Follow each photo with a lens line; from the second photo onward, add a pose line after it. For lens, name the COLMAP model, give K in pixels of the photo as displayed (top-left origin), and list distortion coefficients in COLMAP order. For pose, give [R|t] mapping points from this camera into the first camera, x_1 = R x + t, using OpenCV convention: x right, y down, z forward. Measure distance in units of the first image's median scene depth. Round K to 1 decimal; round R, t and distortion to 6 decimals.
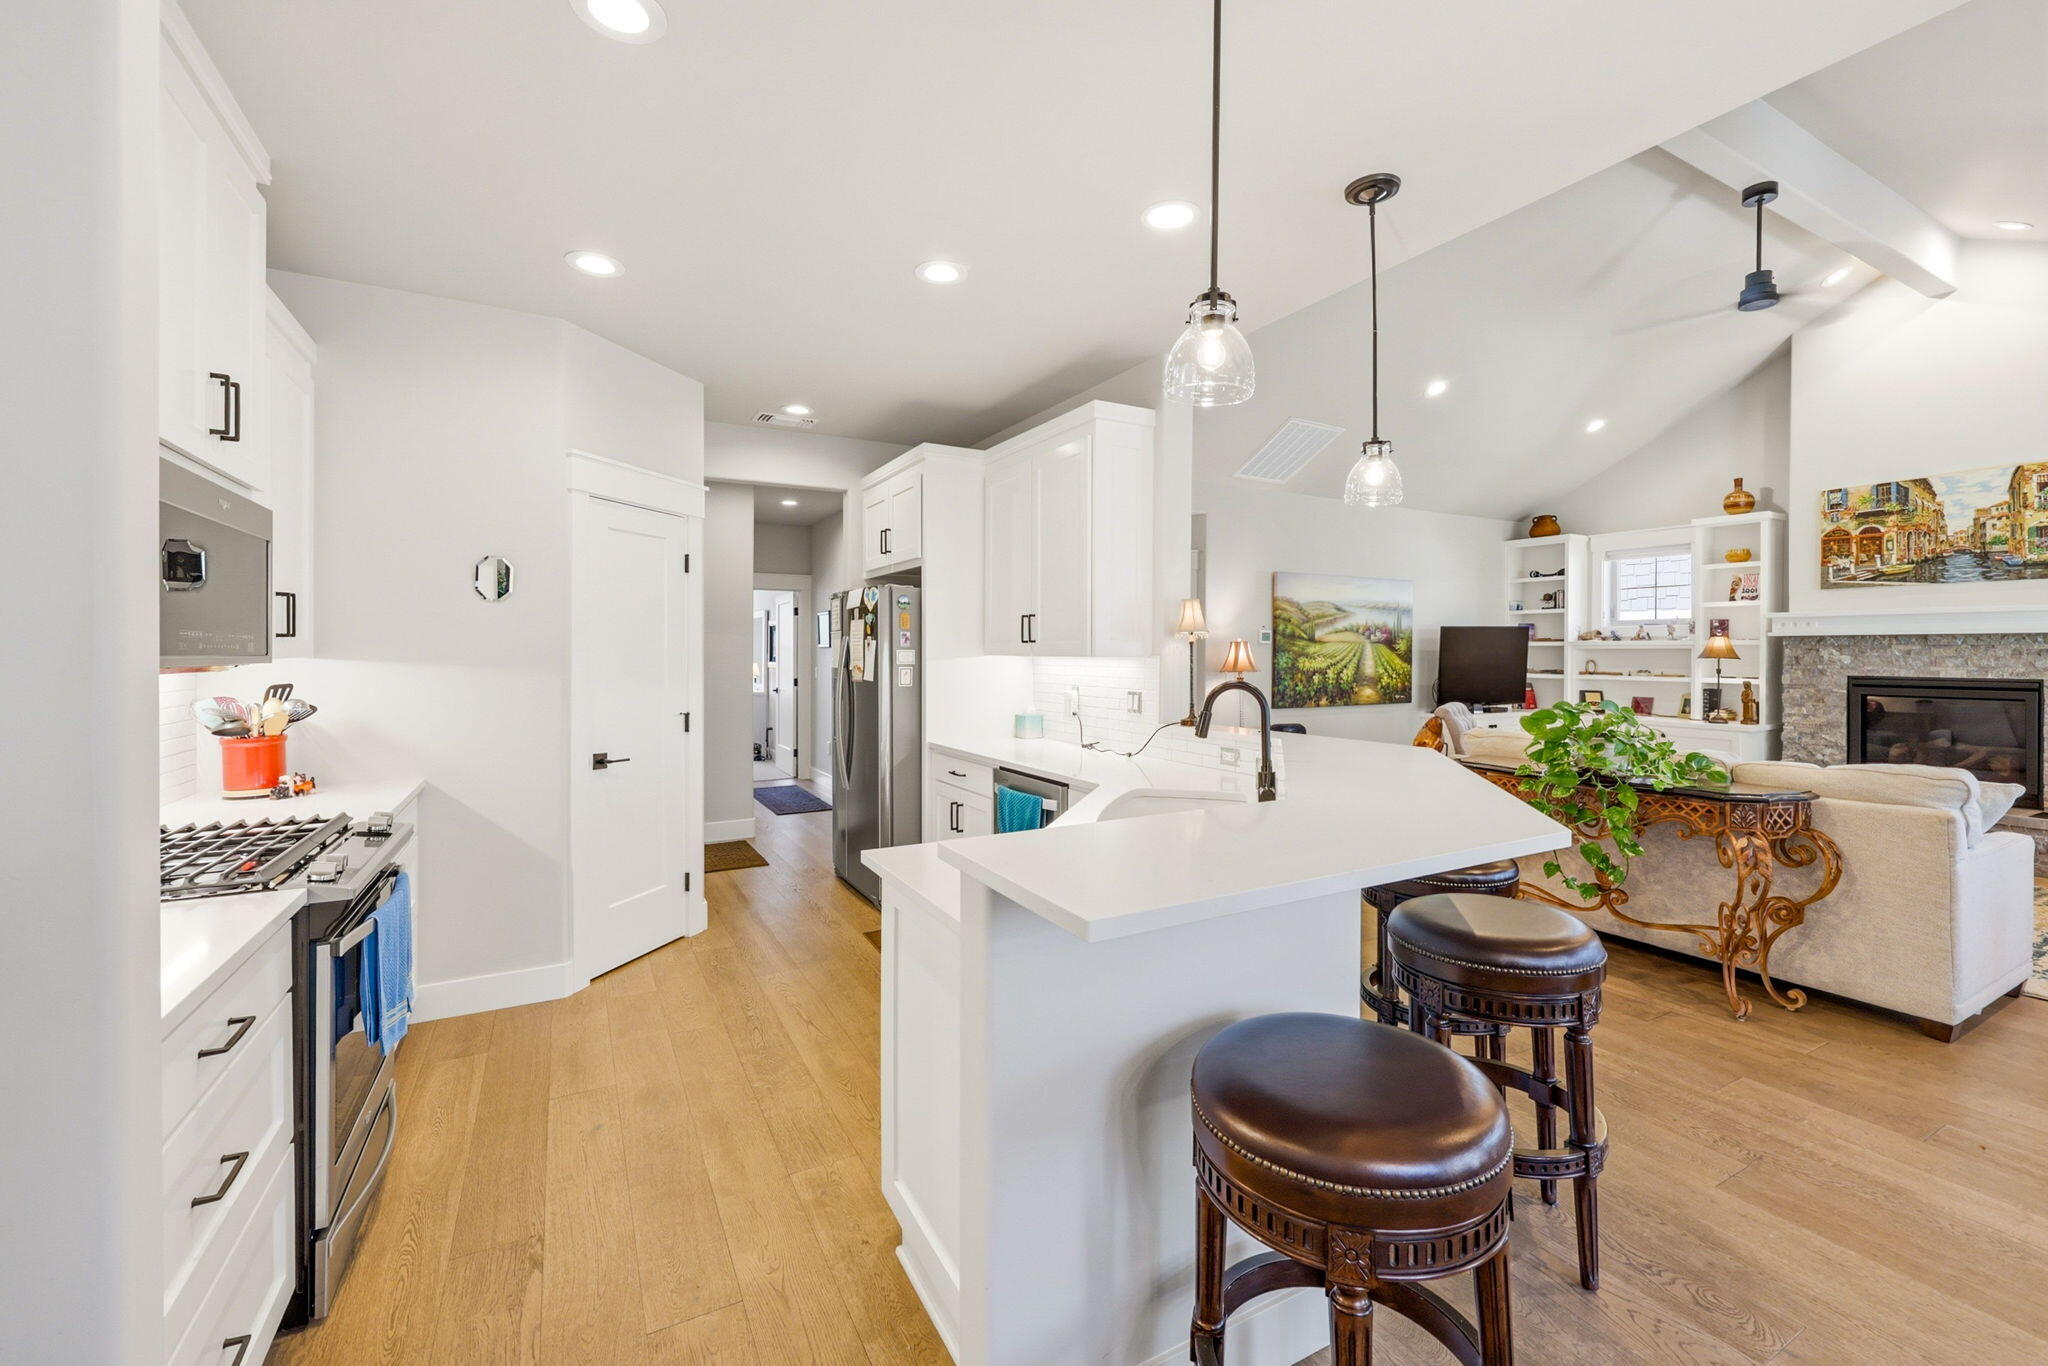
lens RADIAL K [[835.1, 0, 1033.7], [0, 835.1, 651.0], [0, 0, 1]] dist [-0.000596, 0.000466]
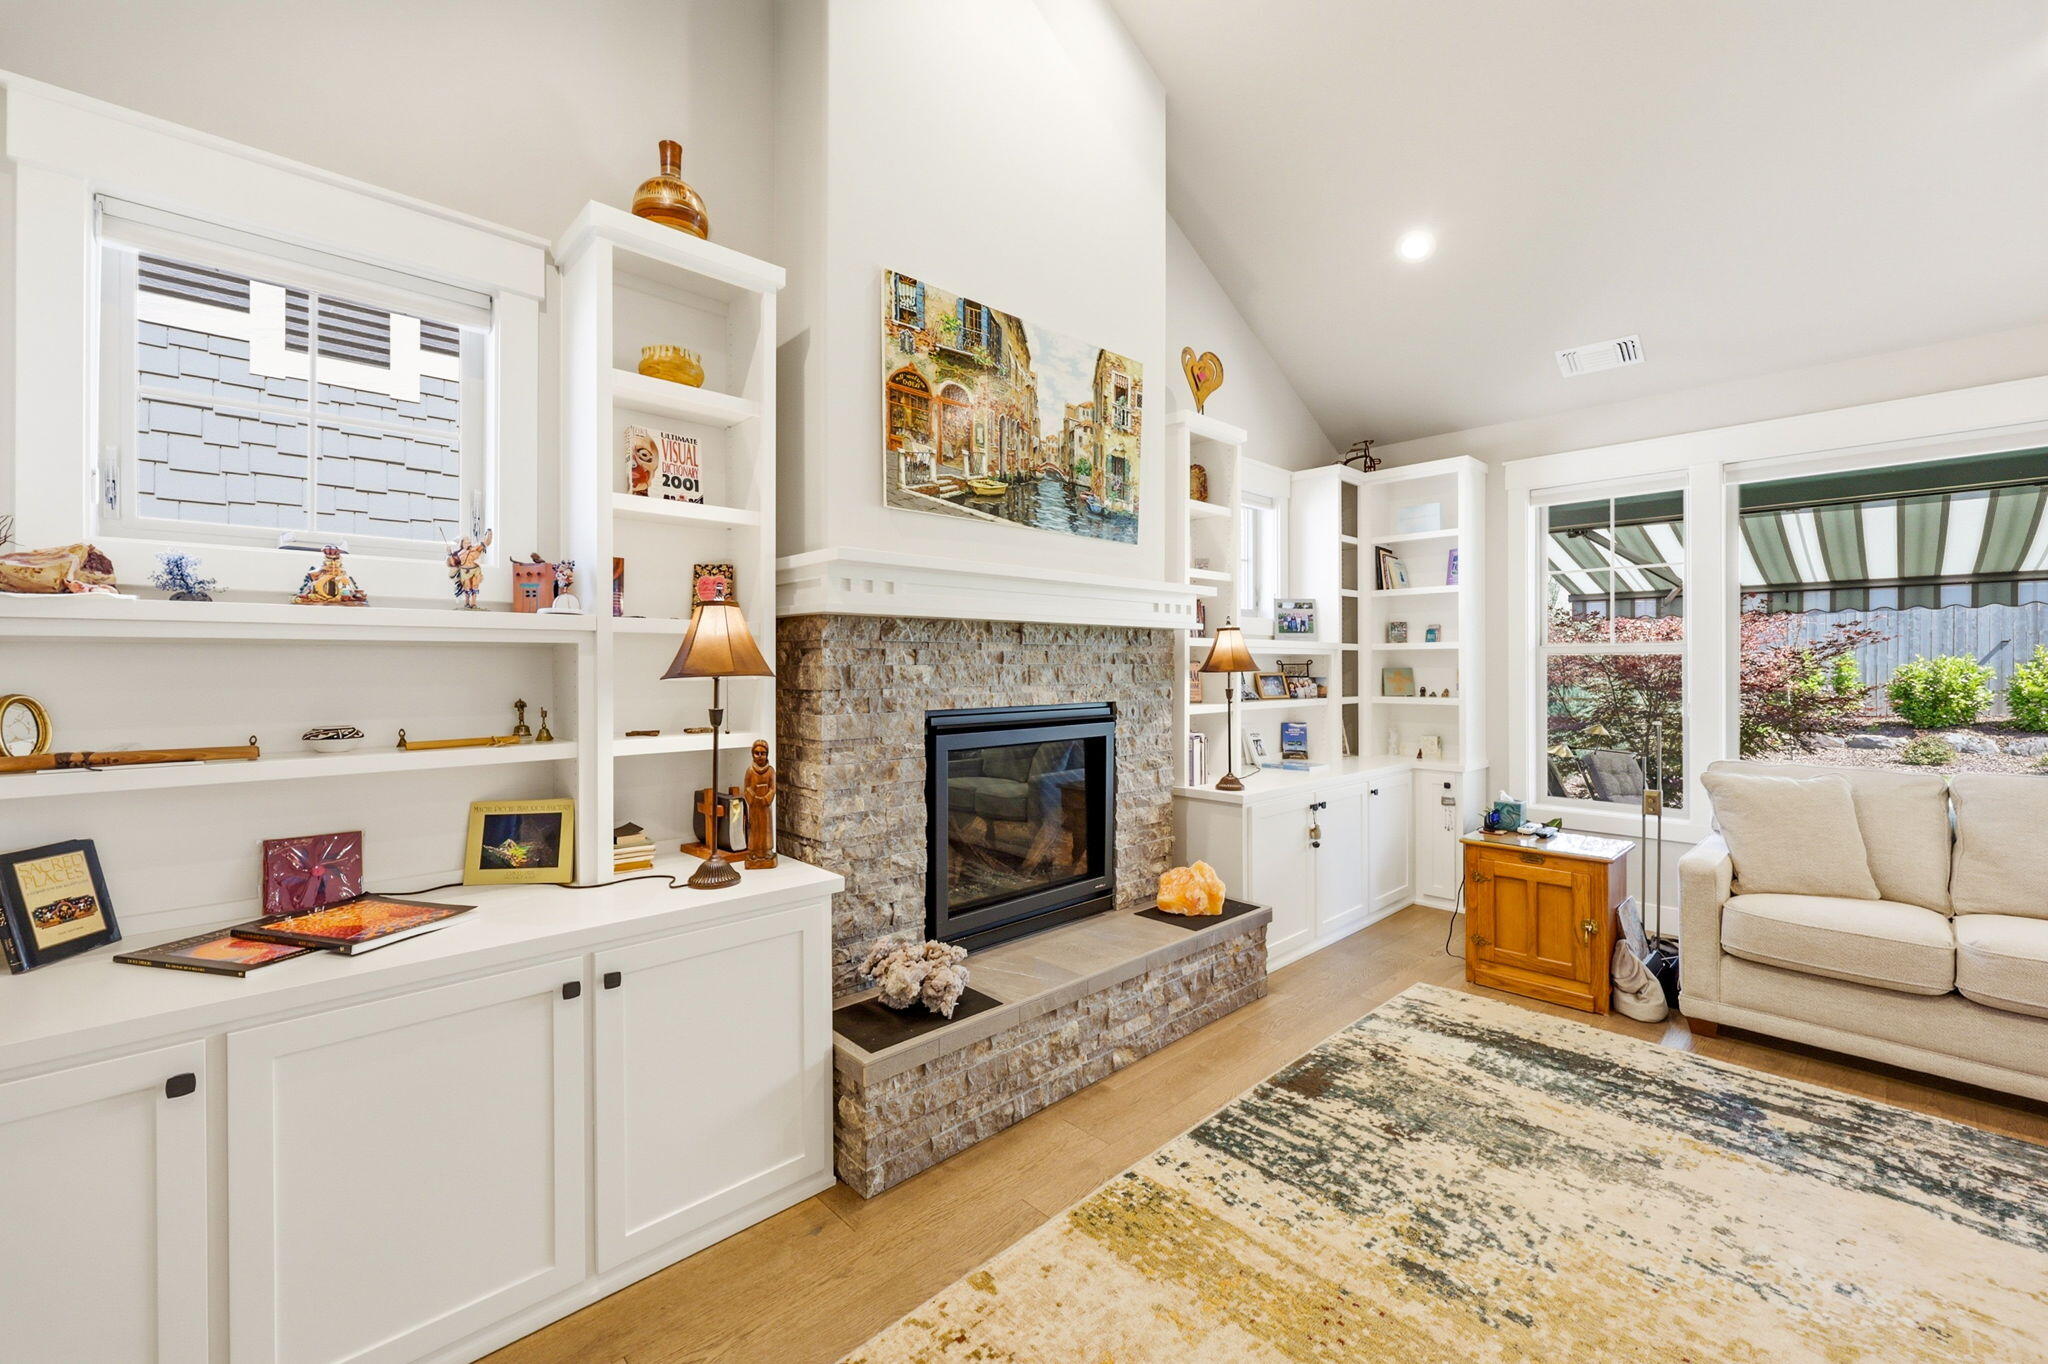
lens RADIAL K [[835.1, 0, 1022.9], [0, 835.1, 667.3], [0, 0, 1]] dist [-0.000596, 0.000466]
pose [[-0.254913, -0.004877, 0.966952, 0.495994], [0.000205, 0.999987, 0.005098, 0.004113], [-0.966964, 0.001498, -0.254909, 0.982940]]
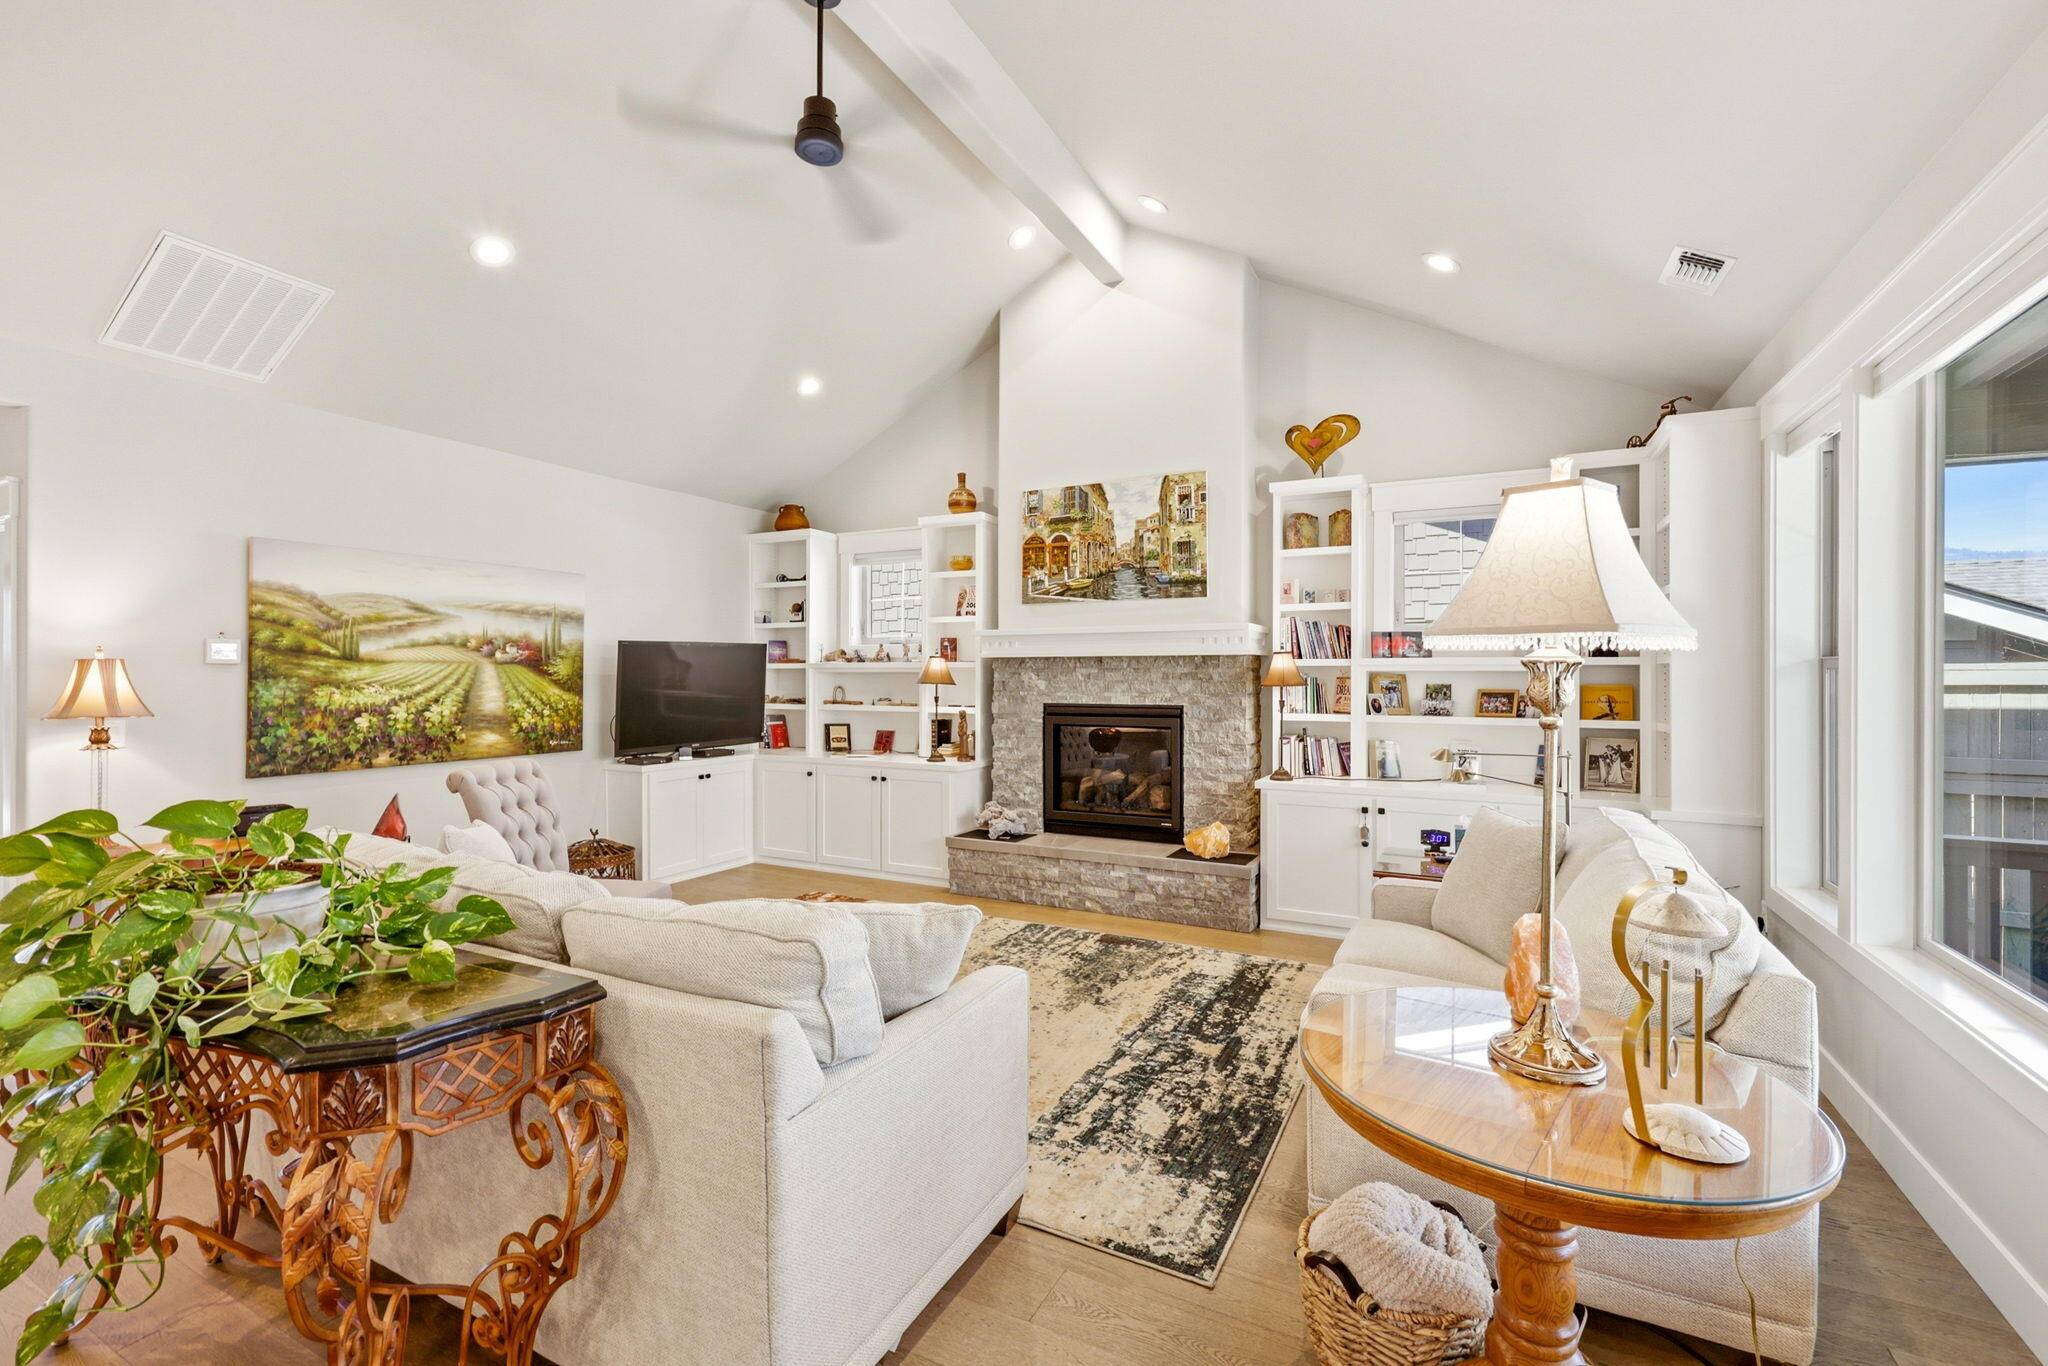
lens RADIAL K [[877.6, 0, 1021.6], [0, 877.6, 674.3], [0, 0, 1]] dist [0.000477, -0.000868]
pose [[0.833866, -0.001459, 0.551965, 0.412135], [0.001625, 0.999999, 0.000188, -0.000847], [-0.551965, 0.000740, 0.833867, 0.223276]]
